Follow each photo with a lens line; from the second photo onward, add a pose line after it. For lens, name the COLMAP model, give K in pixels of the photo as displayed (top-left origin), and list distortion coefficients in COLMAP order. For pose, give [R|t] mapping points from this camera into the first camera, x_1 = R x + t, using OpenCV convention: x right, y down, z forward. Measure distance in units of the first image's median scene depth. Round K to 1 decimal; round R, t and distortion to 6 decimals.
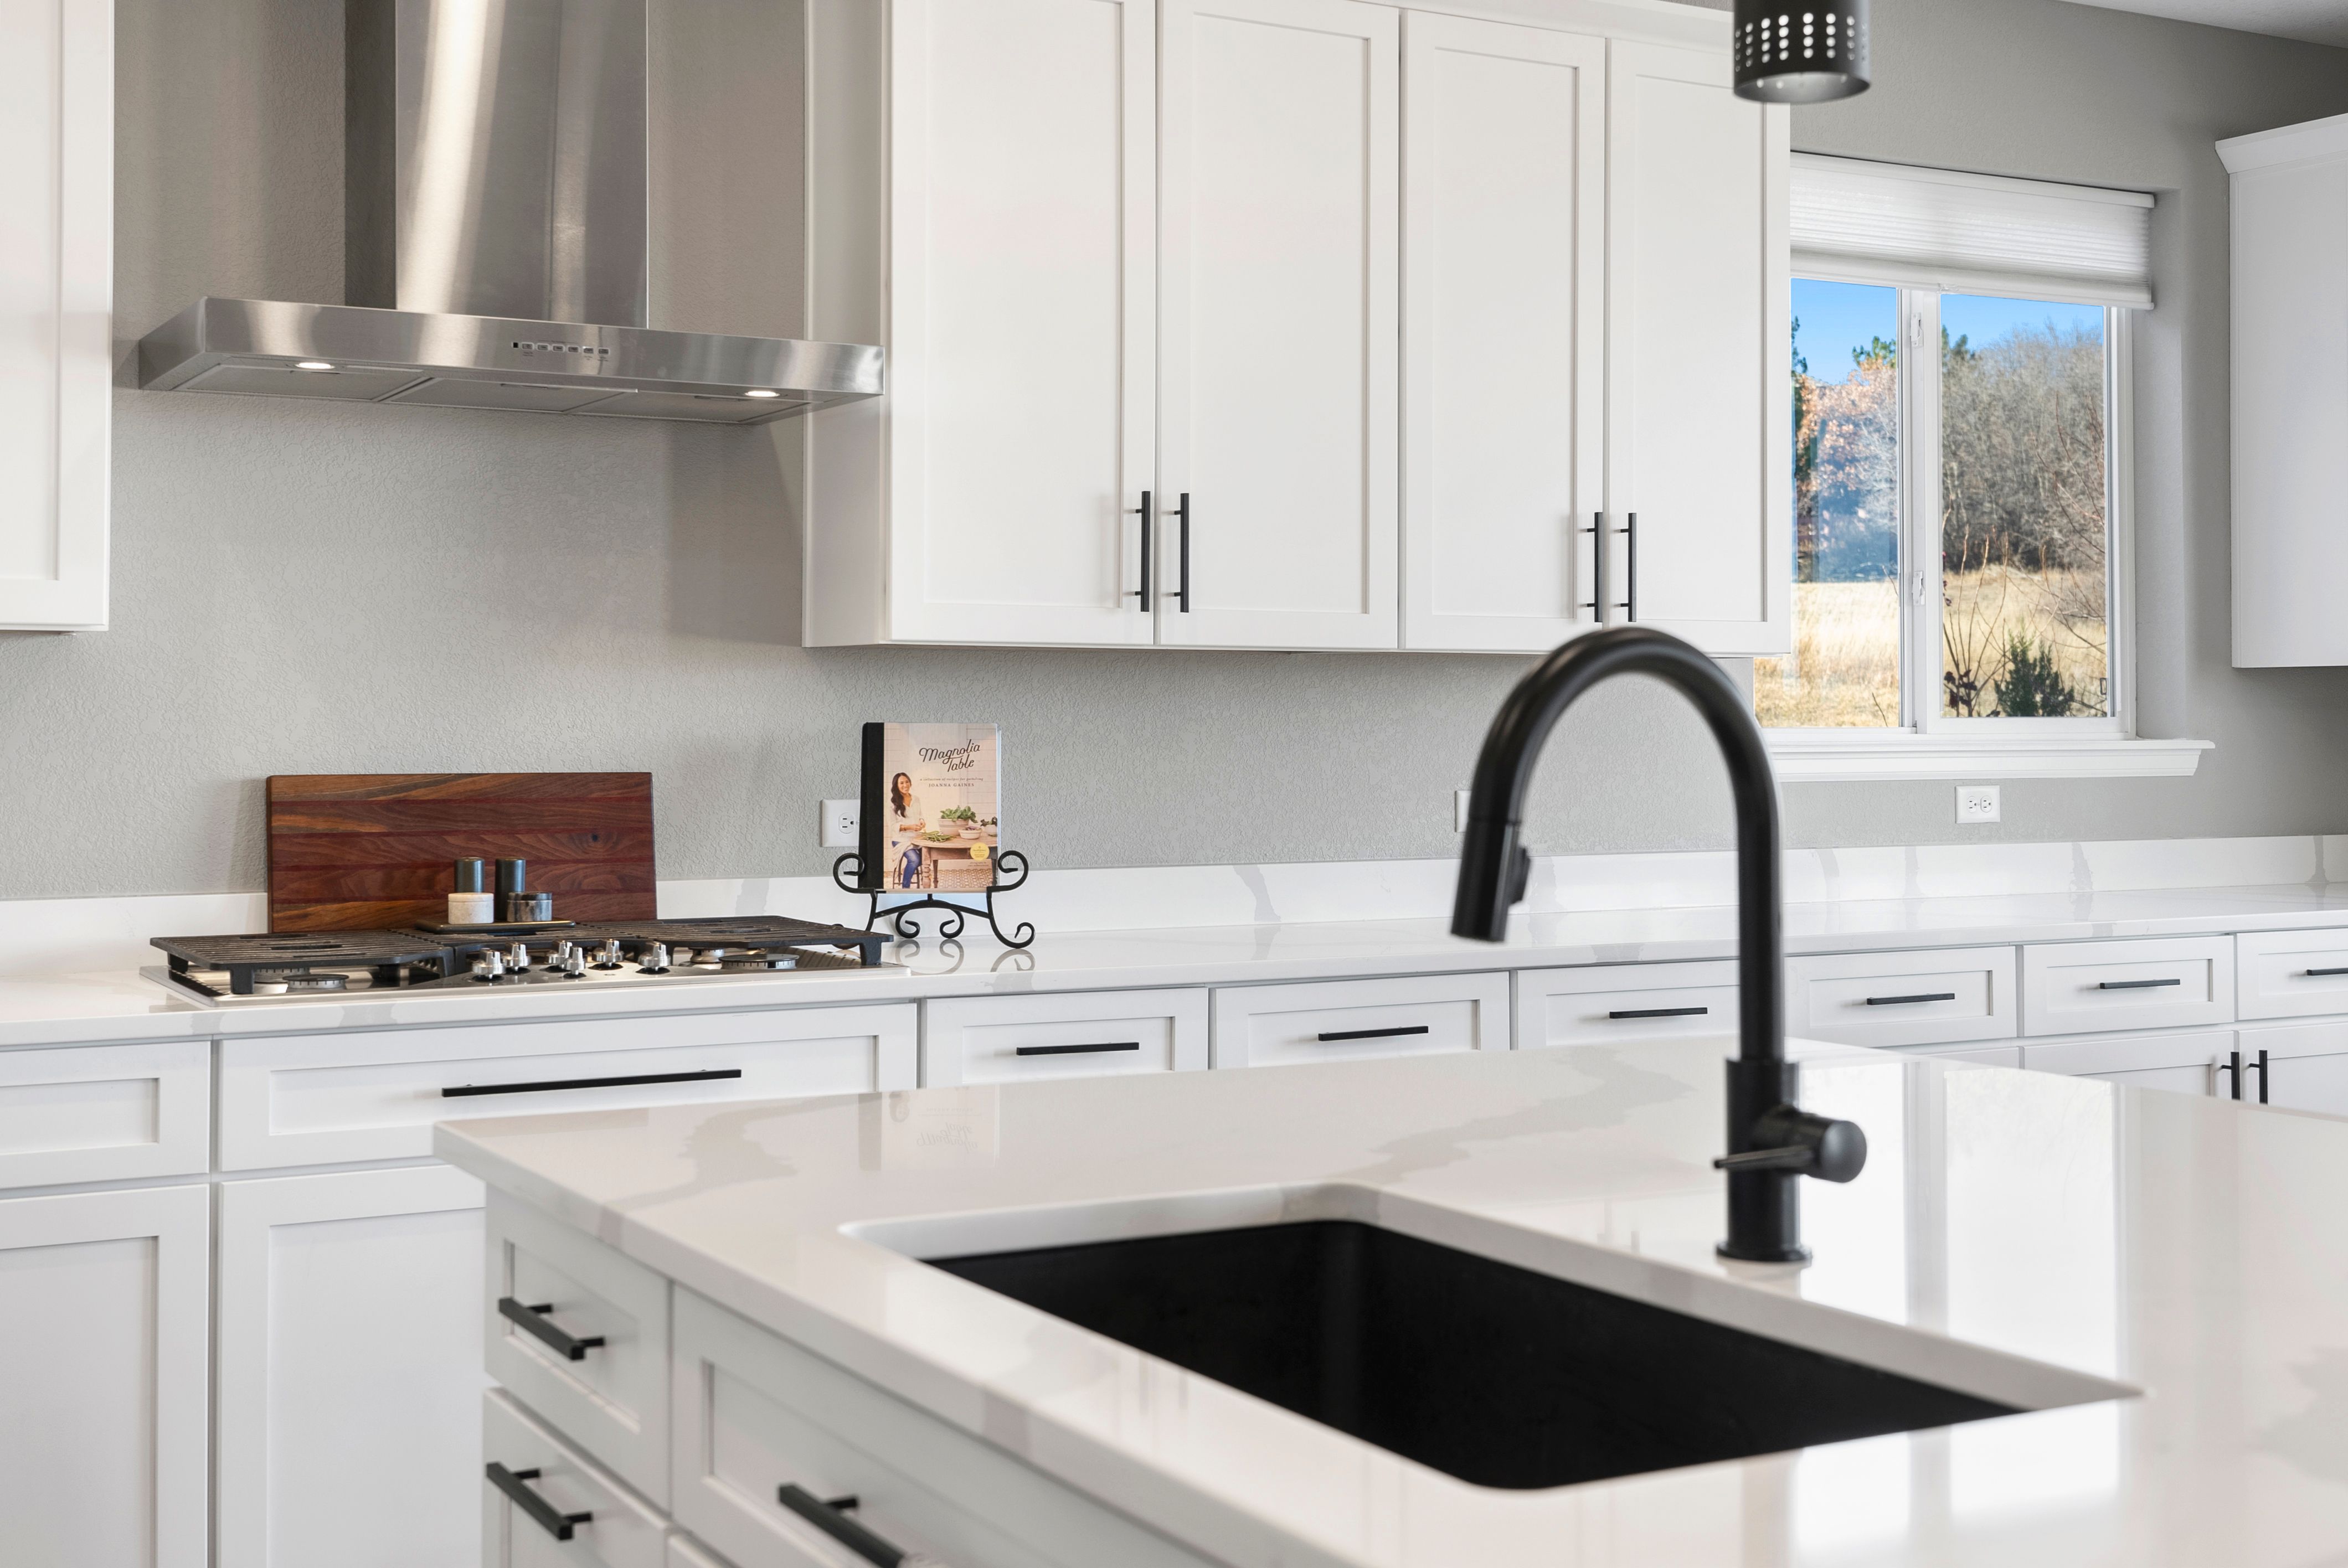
lens RADIAL K [[2864.1, 0, 1234.0], [0, 2864.1, 637.7], [0, 0, 1]] dist [0.061430, 0.000000]
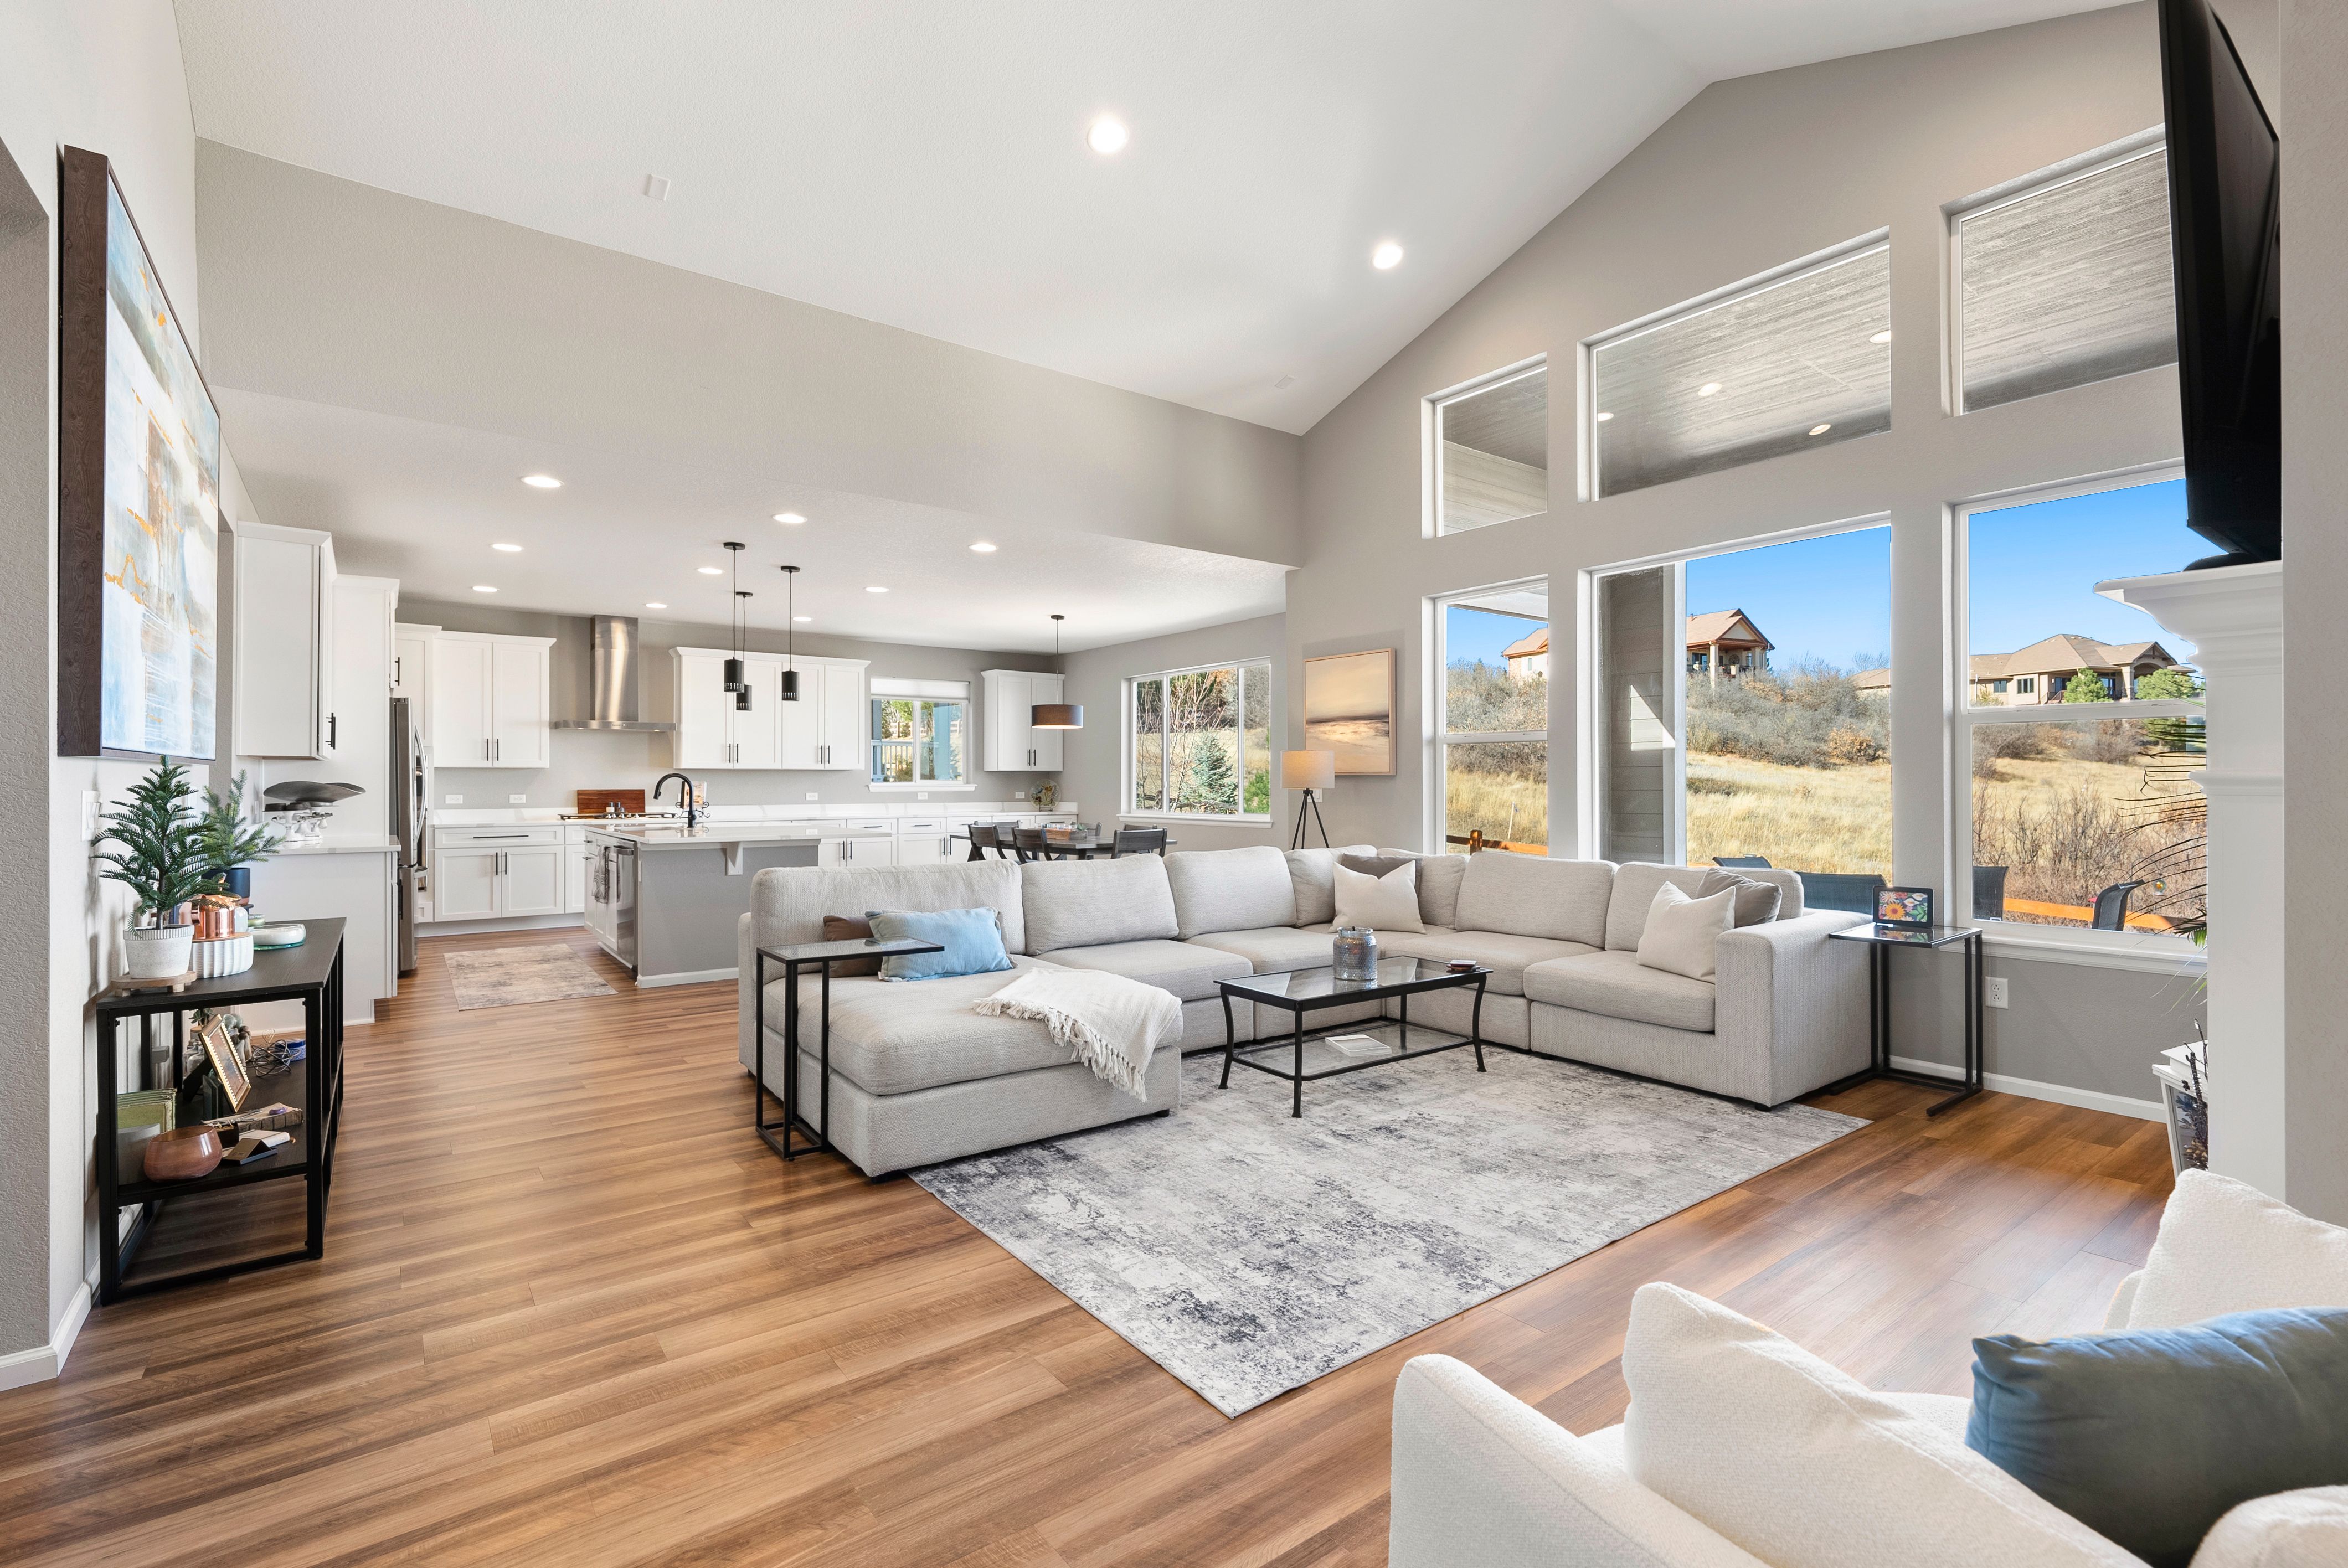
lens RADIAL K [[1058.4, 0, 1170.6], [0, 1058.4, 795.4], [0, 0, 1]] dist [-0.002736, 0.001283]
pose [[0.994271, -0.001559, 0.106881, 0.678134], [-0.003040, 0.999077, 0.042855, -0.041091], [-0.106849, -0.042934, 0.993348, -1.383710]]
